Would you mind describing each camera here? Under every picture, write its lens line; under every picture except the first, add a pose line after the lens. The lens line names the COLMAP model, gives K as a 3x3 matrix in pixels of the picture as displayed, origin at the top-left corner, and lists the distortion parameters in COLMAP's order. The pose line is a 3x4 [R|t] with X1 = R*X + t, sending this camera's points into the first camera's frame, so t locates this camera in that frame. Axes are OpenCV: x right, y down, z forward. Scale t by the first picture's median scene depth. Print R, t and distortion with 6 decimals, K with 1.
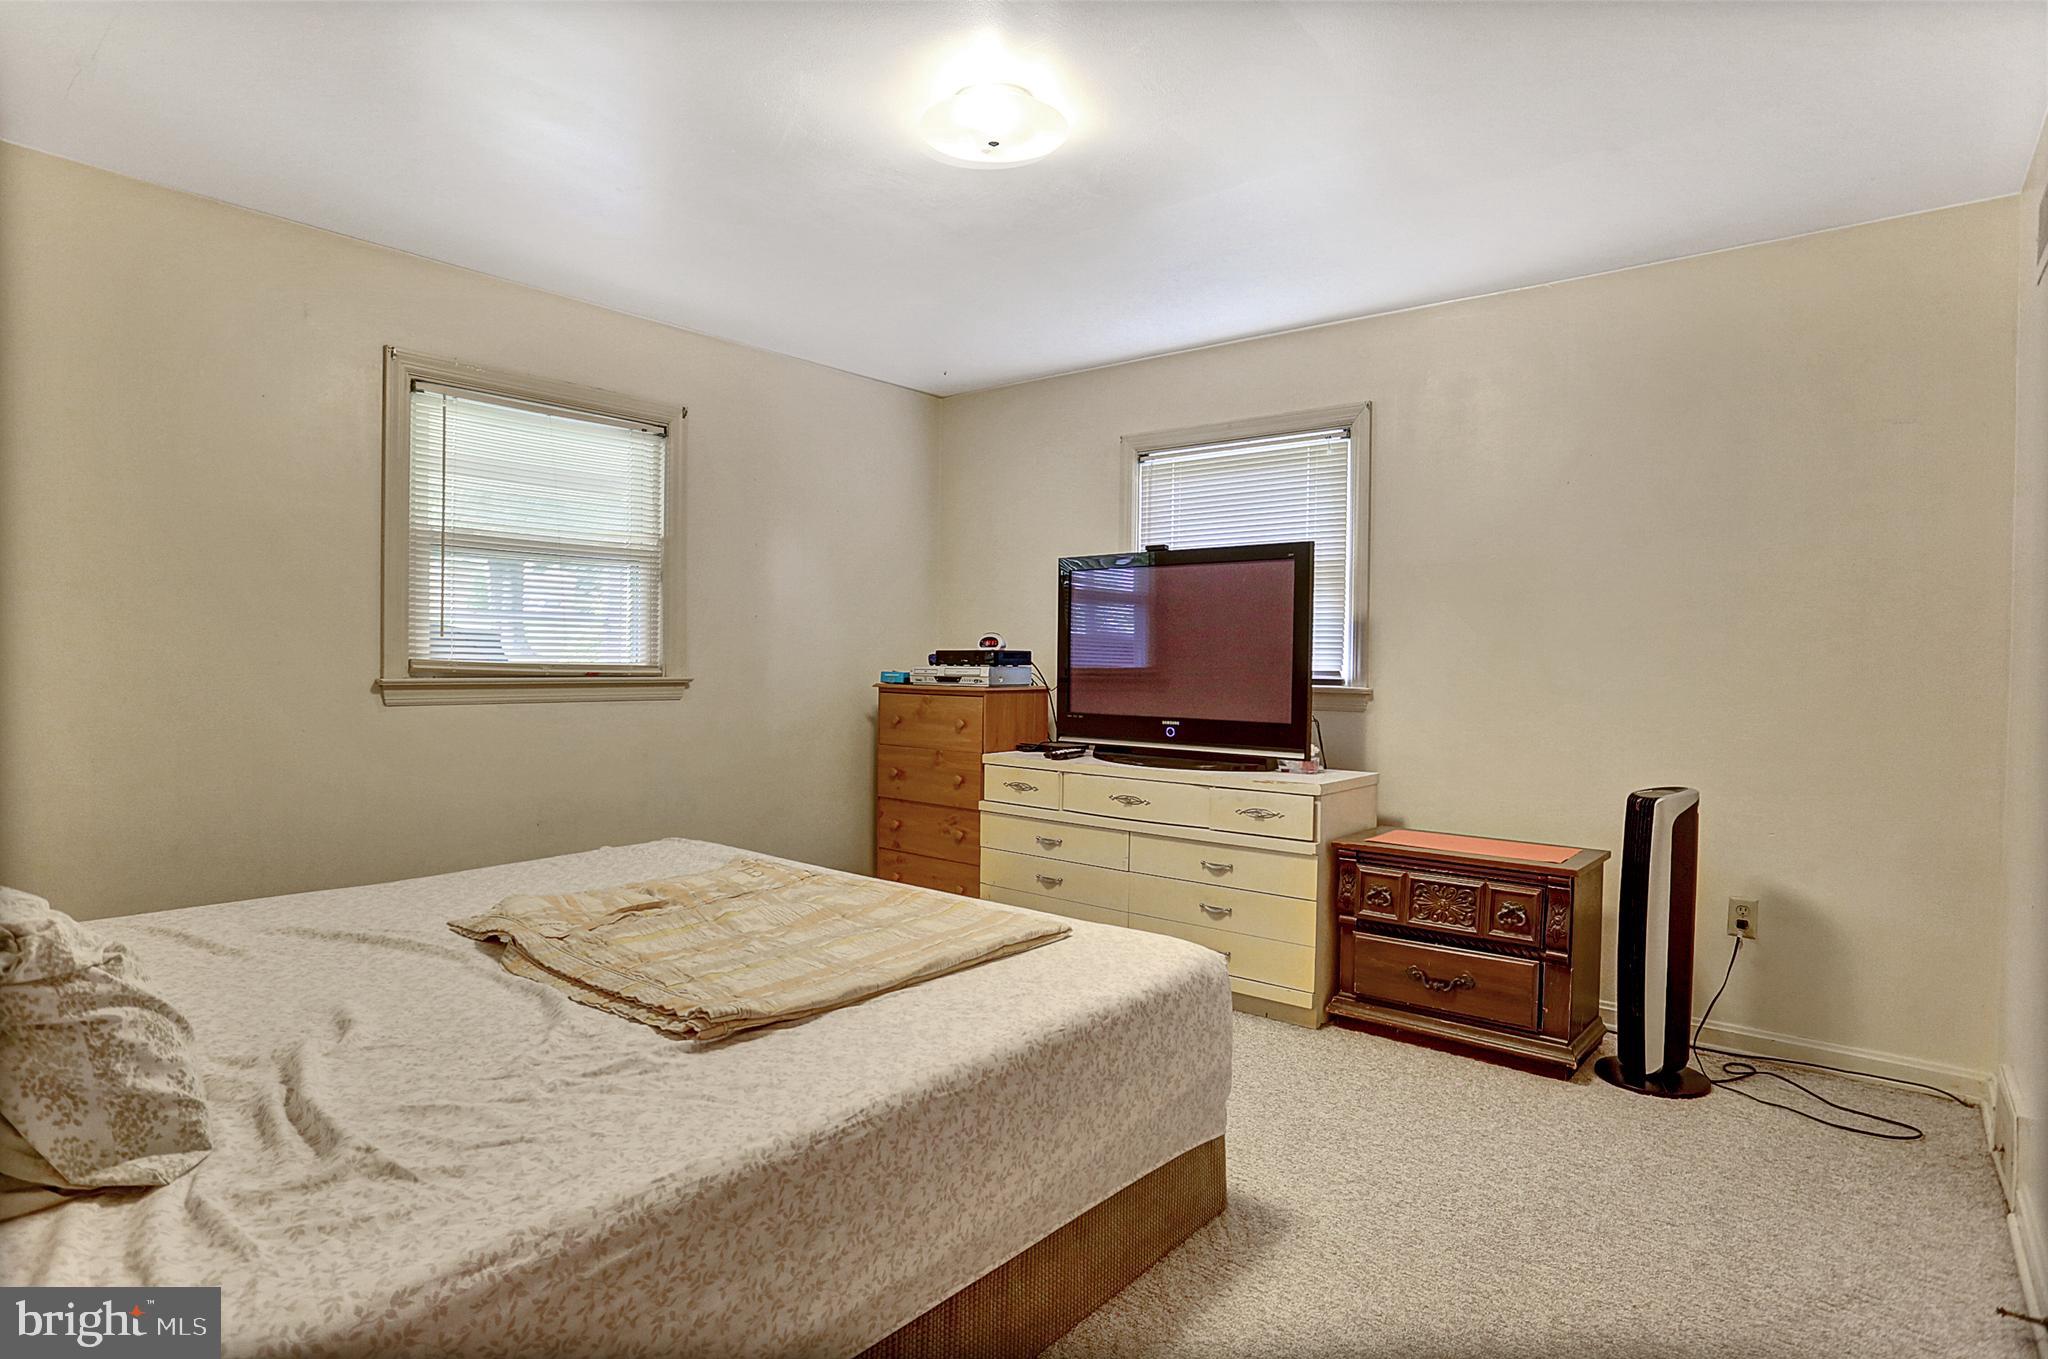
lens RADIAL K [[1081.9, 0, 1024.0], [0, 1081.9, 679.5], [0, 0, 1]] dist [-0.048008, 0.000594]
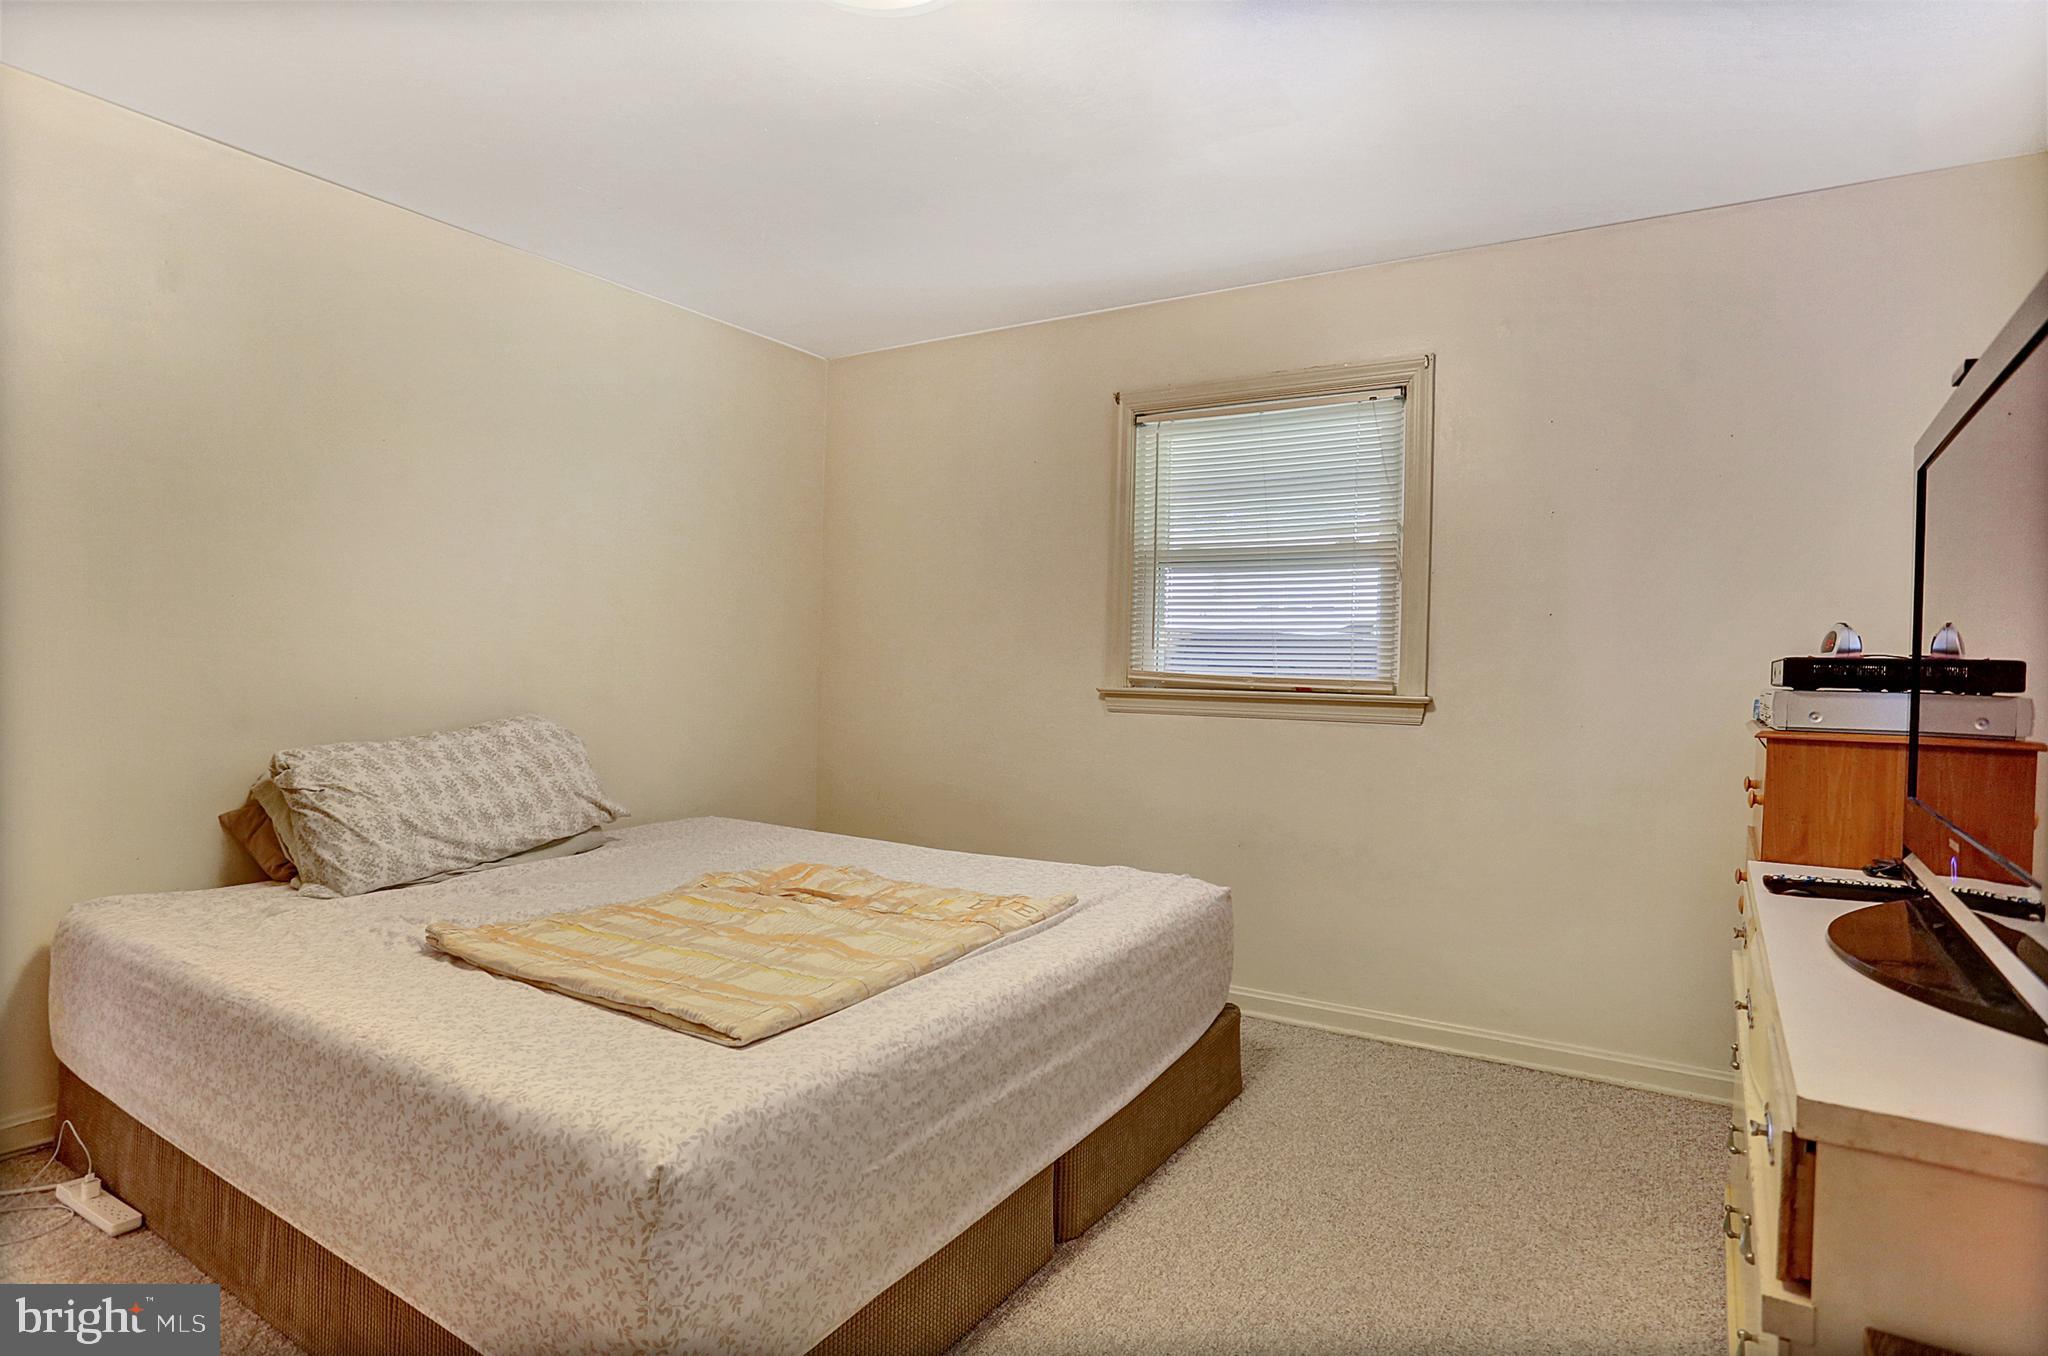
lens RADIAL K [[1081.9, 0, 1024.0], [0, 1081.9, 678.0], [0, 0, 1]] dist [-0.048008, 0.000594]
pose [[0.135676, 0.001714, -0.990752, 0.513731], [-0.038616, 0.999248, -0.003559, -0.002752], [0.990000, 0.038742, 0.135640, 0.740425]]
